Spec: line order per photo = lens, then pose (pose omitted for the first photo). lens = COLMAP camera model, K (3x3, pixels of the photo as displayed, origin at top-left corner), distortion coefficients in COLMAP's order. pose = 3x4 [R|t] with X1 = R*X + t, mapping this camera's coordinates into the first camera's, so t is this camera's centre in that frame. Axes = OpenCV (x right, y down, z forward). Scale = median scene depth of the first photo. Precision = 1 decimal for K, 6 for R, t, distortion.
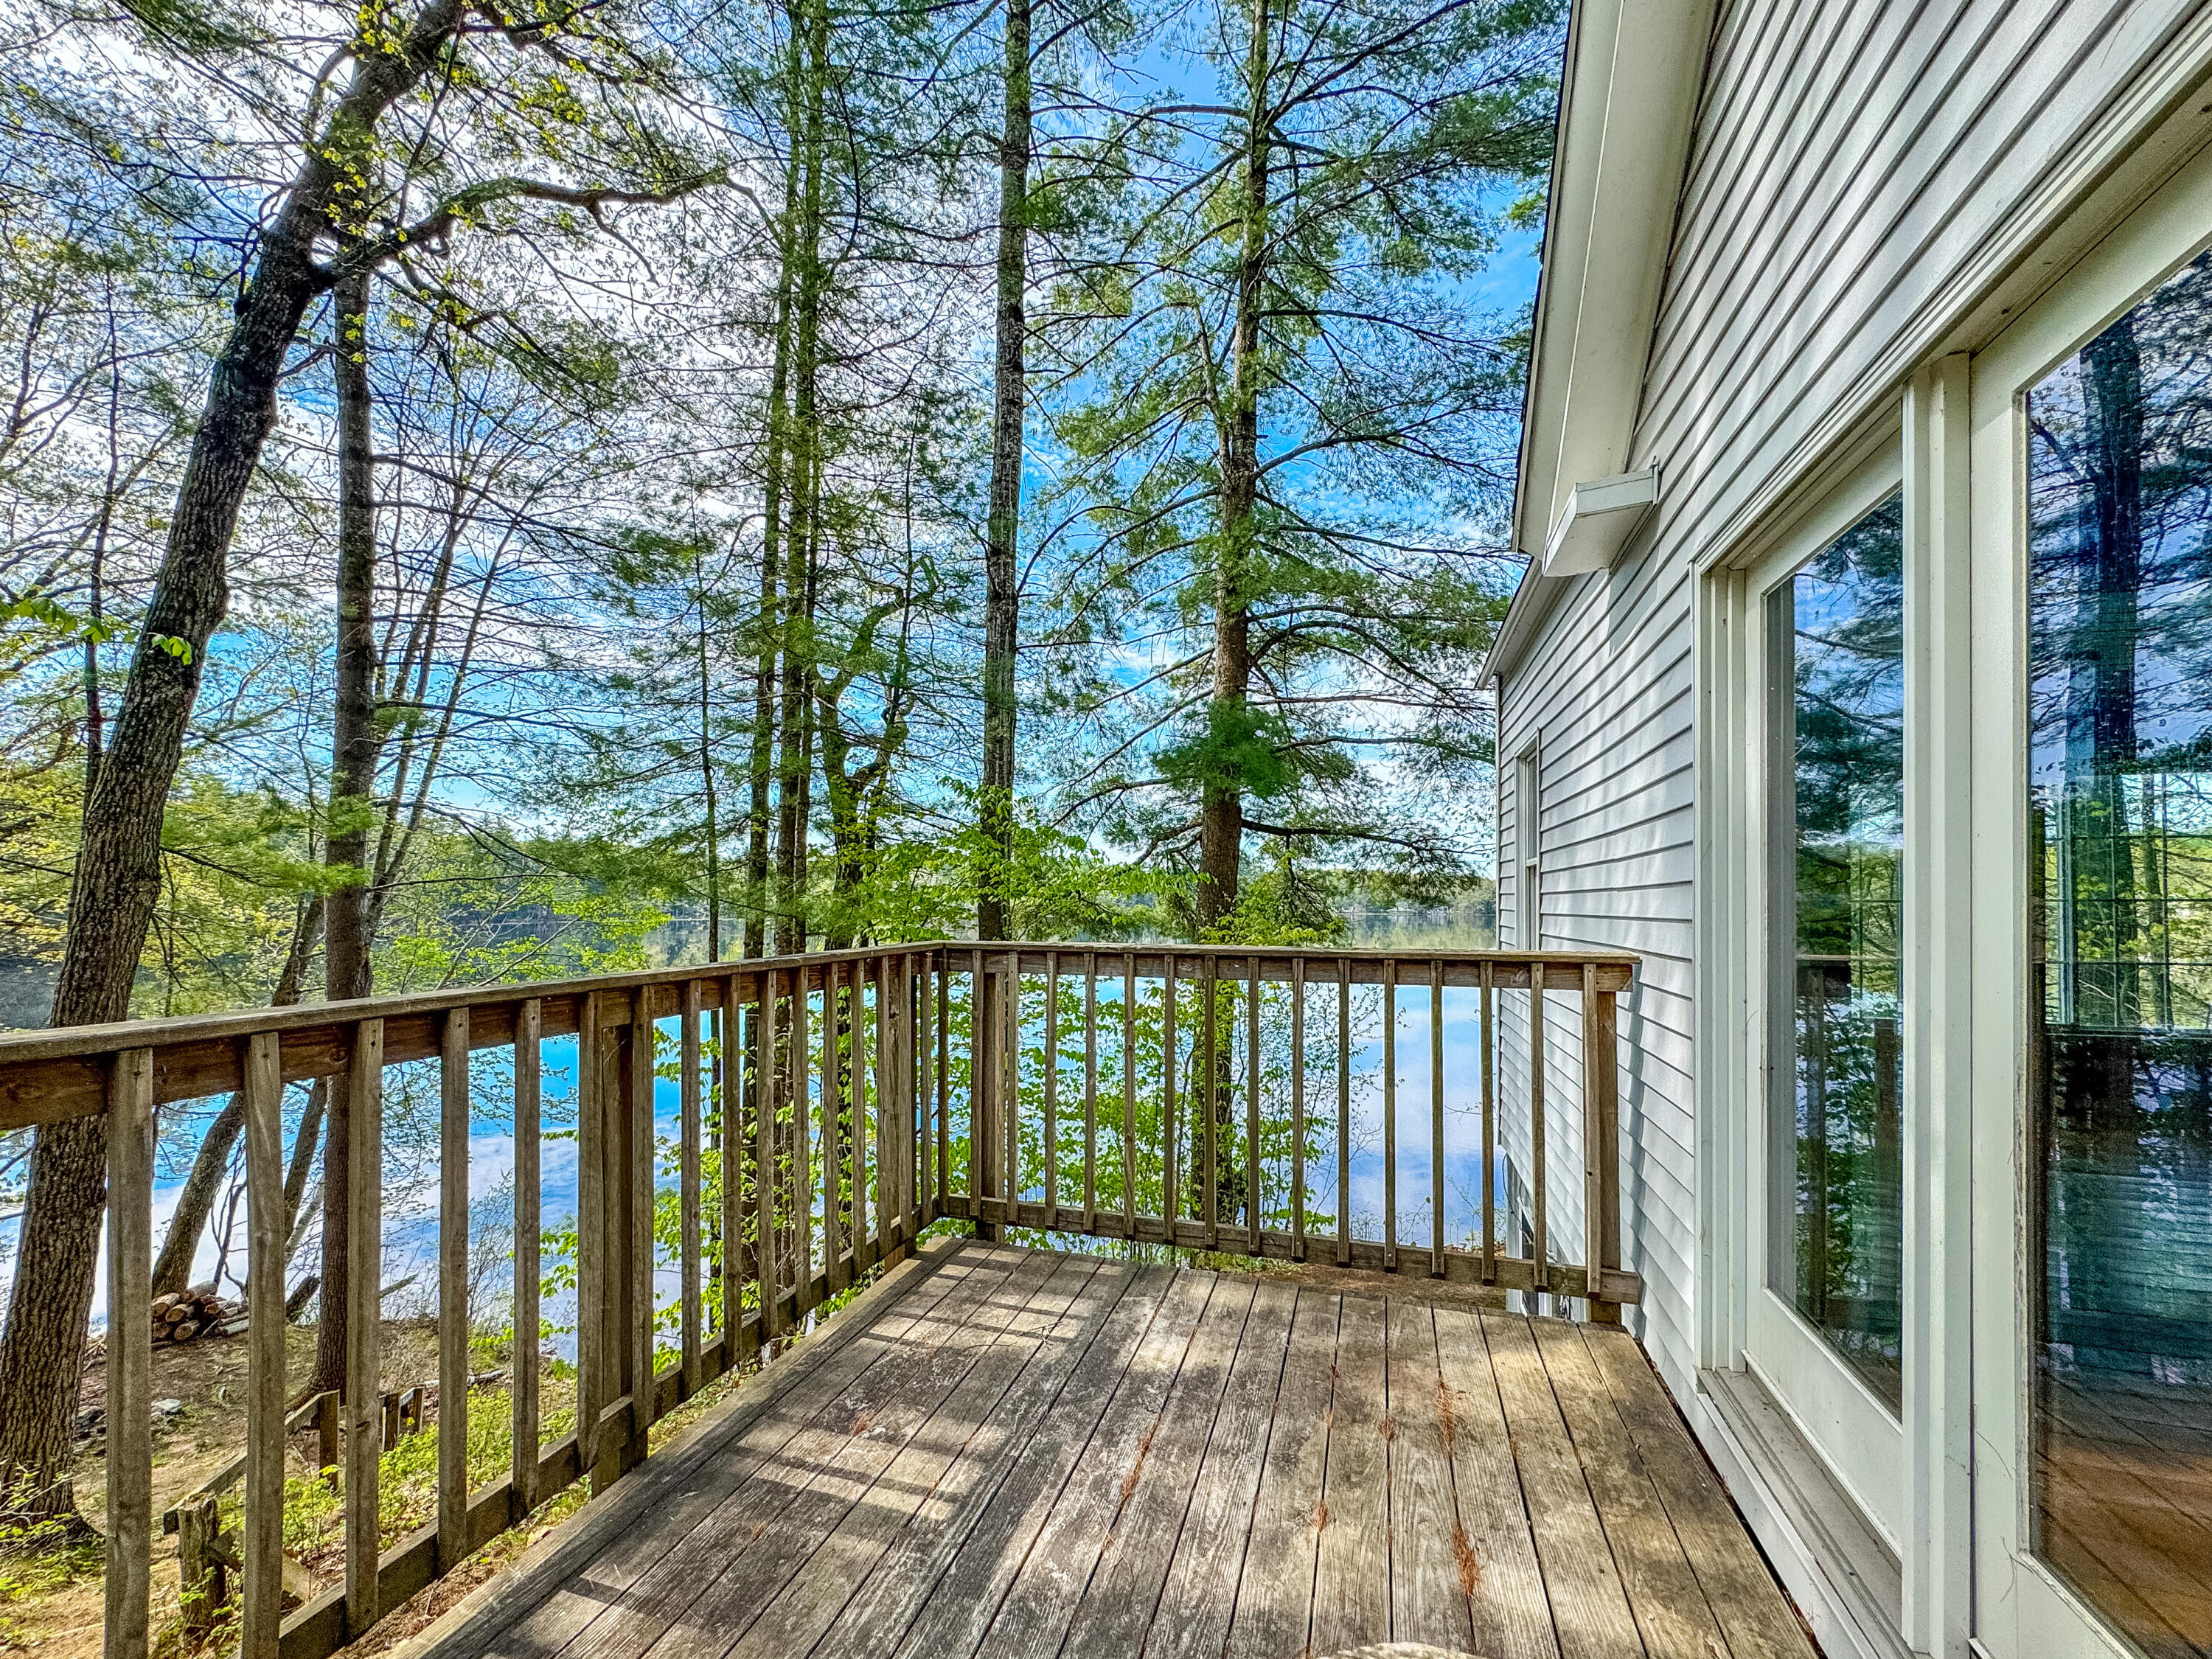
lens RADIAL K [[921.3, 0, 1106.0], [0, 921.3, 829.5], [0, 0, 1]] dist [-0.000226, -0.000054]
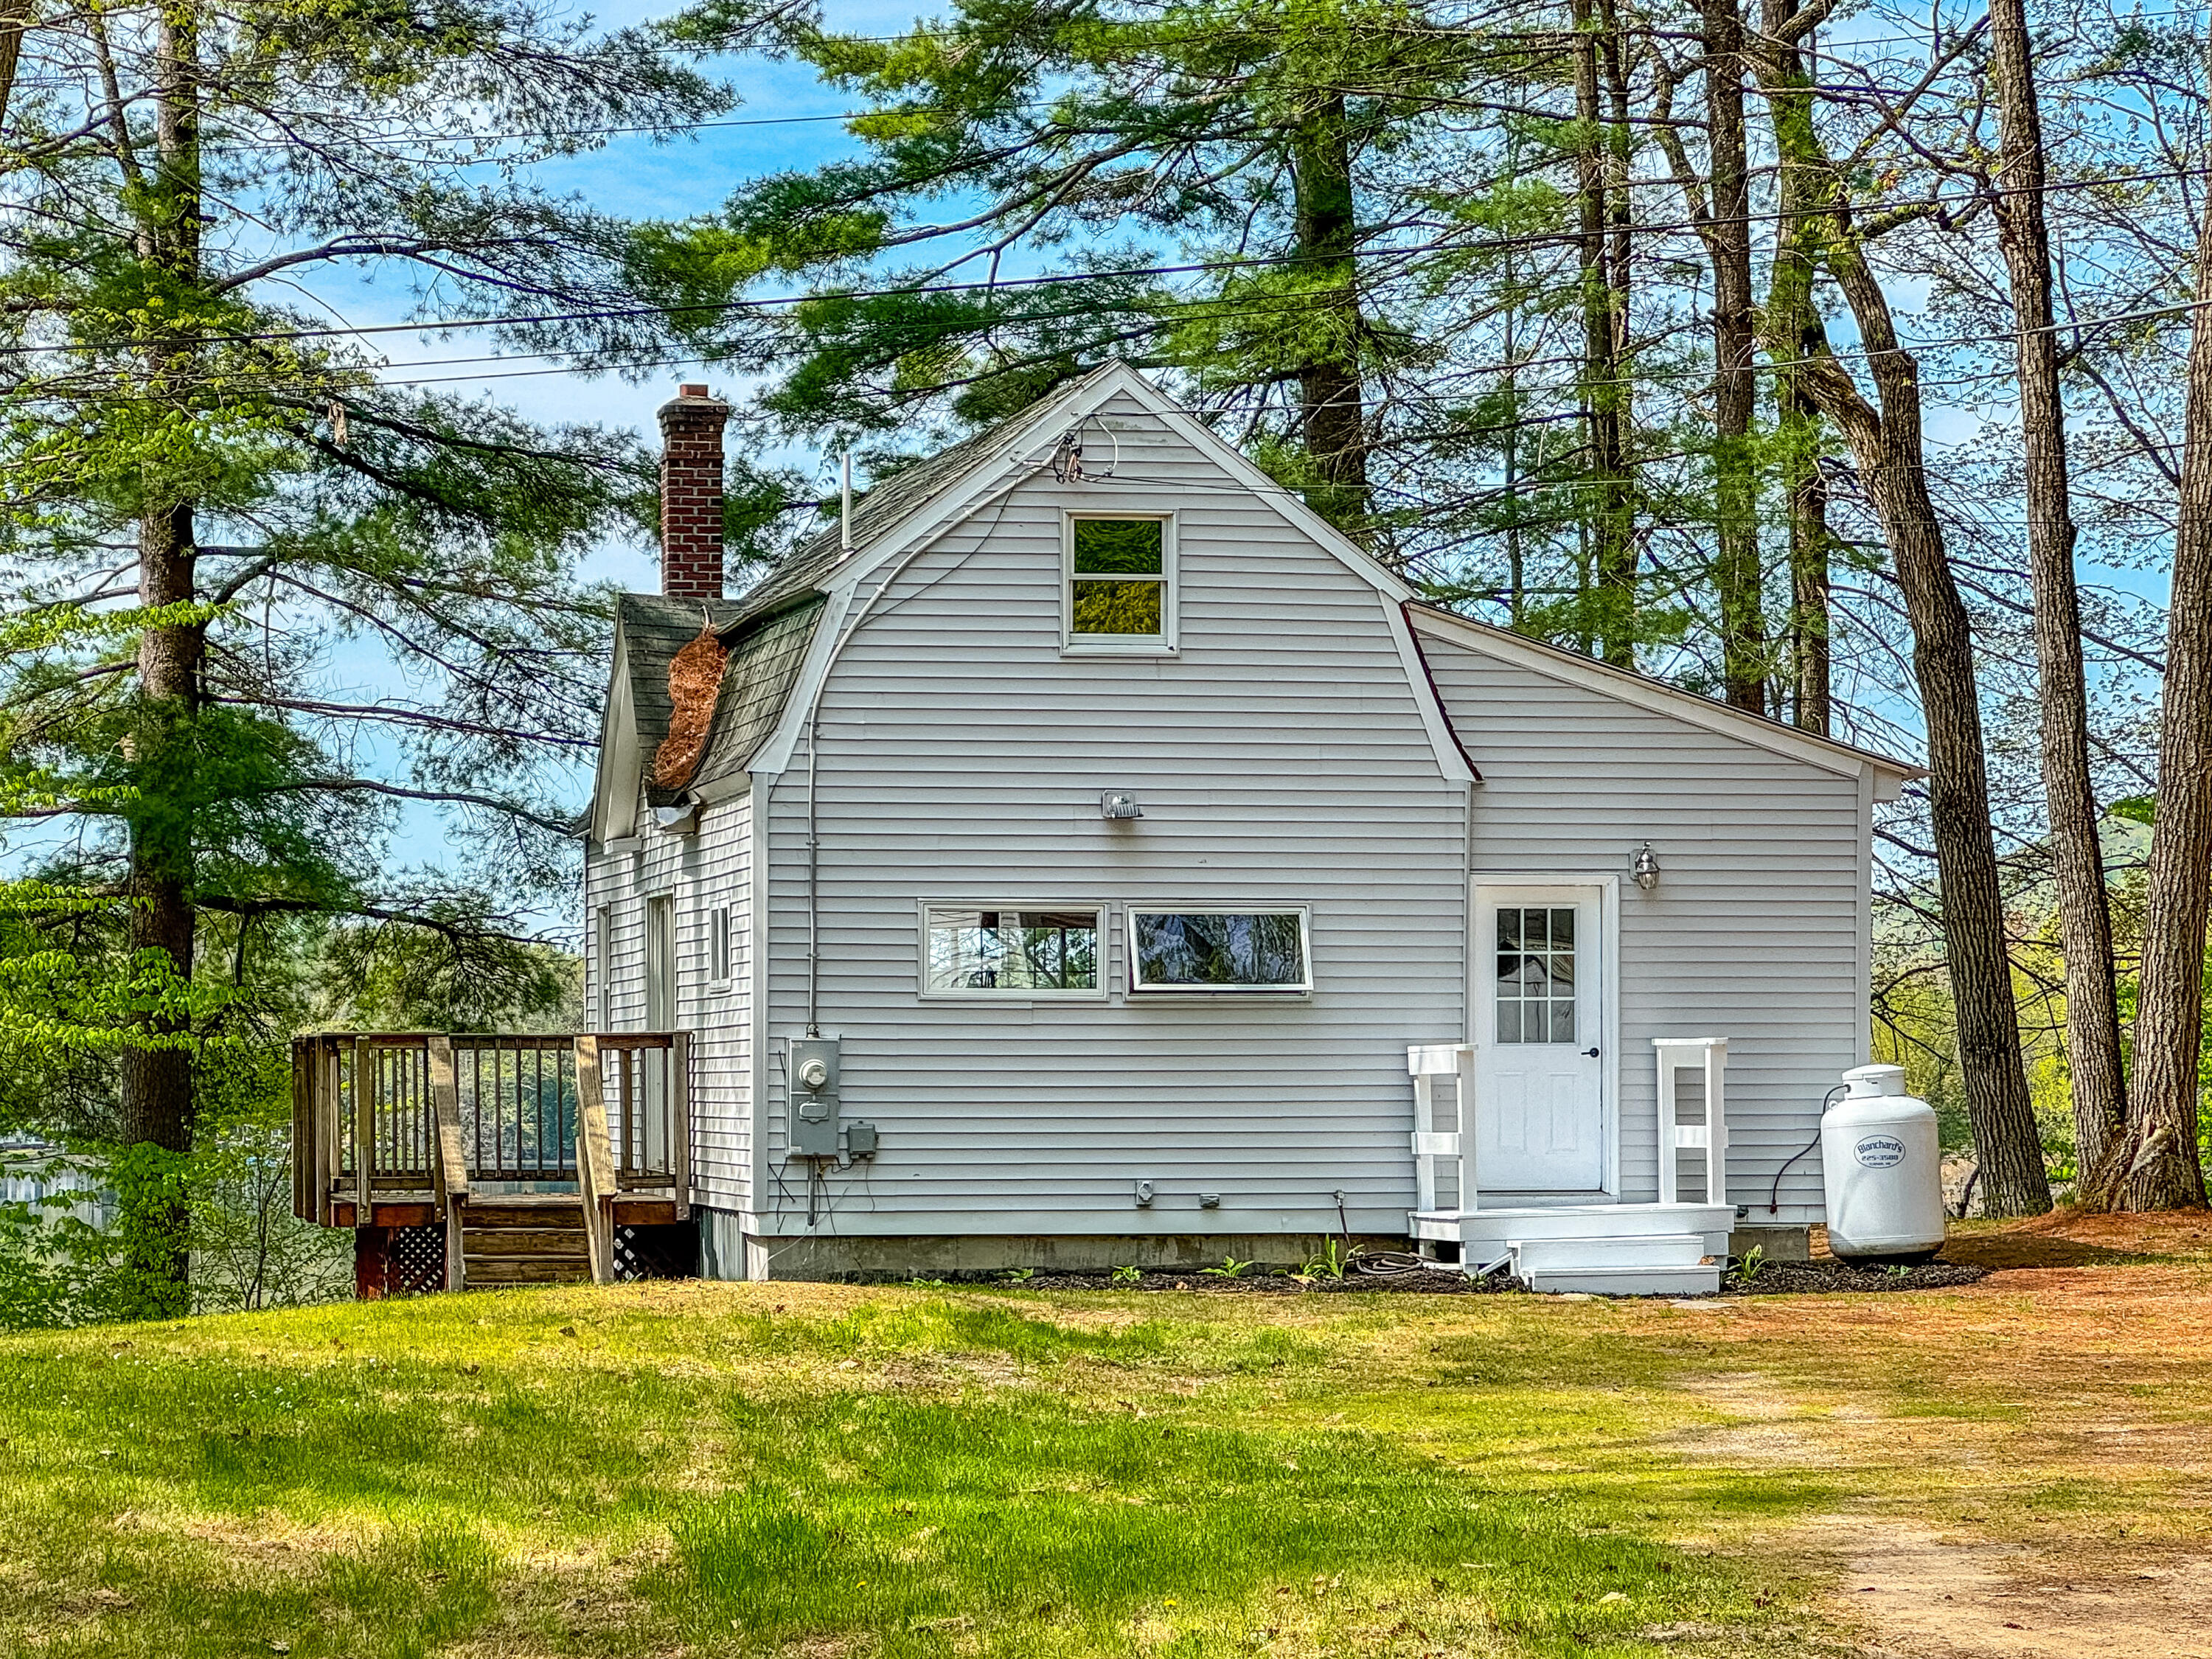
lens RADIAL K [[6326.8, 0, 1106.0], [0, 6326.8, 829.5], [0, 0, 1]] dist [-0.726697, 15.261109]
pose [[0.881945, -0.007452, 0.471293, -1.102865], [-0.009856, 0.999365, 0.034244, -0.175880], [-0.471249, -0.034846, 0.881312, -2.528872]]
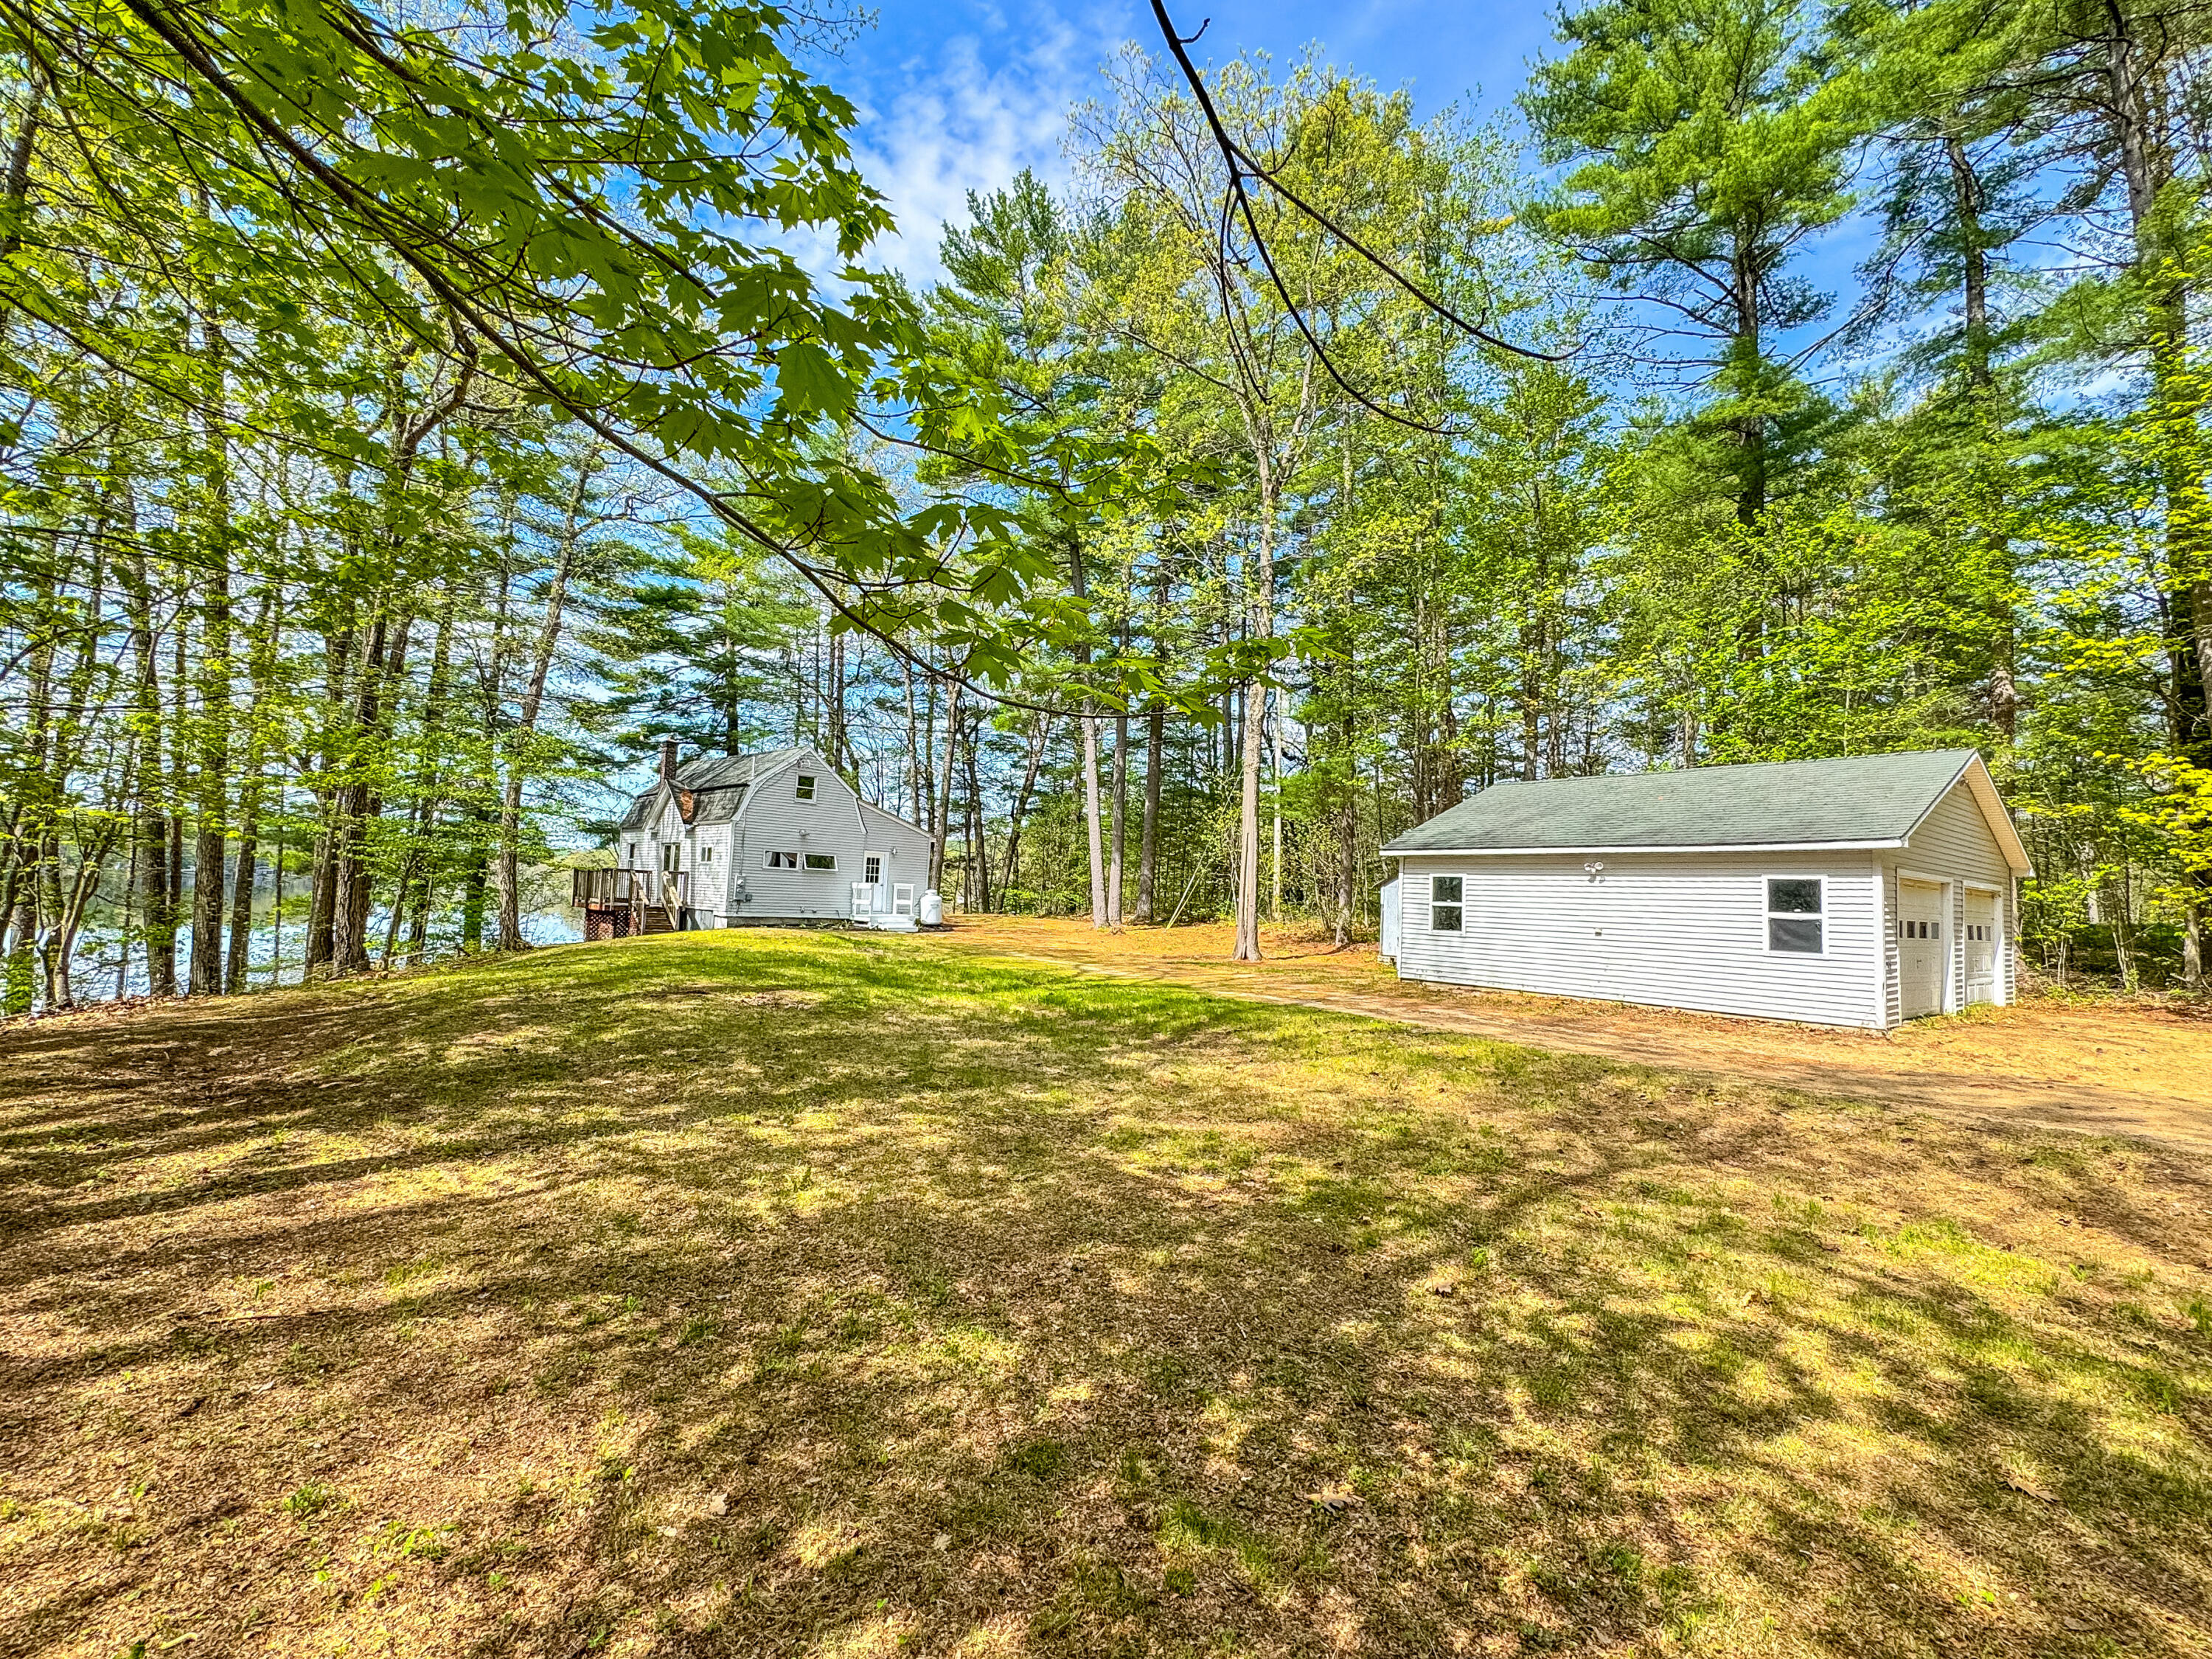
lens RADIAL K [[921.3, 0, 1106.0], [0, 921.3, 829.5], [0, 0, 1]] dist [-0.000226, -0.000054]
pose [[0.444752, 0.058906, 0.893715, -1.304586], [-0.096800, 0.995151, -0.017419, -0.130227], [-0.890407, -0.078765, 0.448298, -1.658366]]
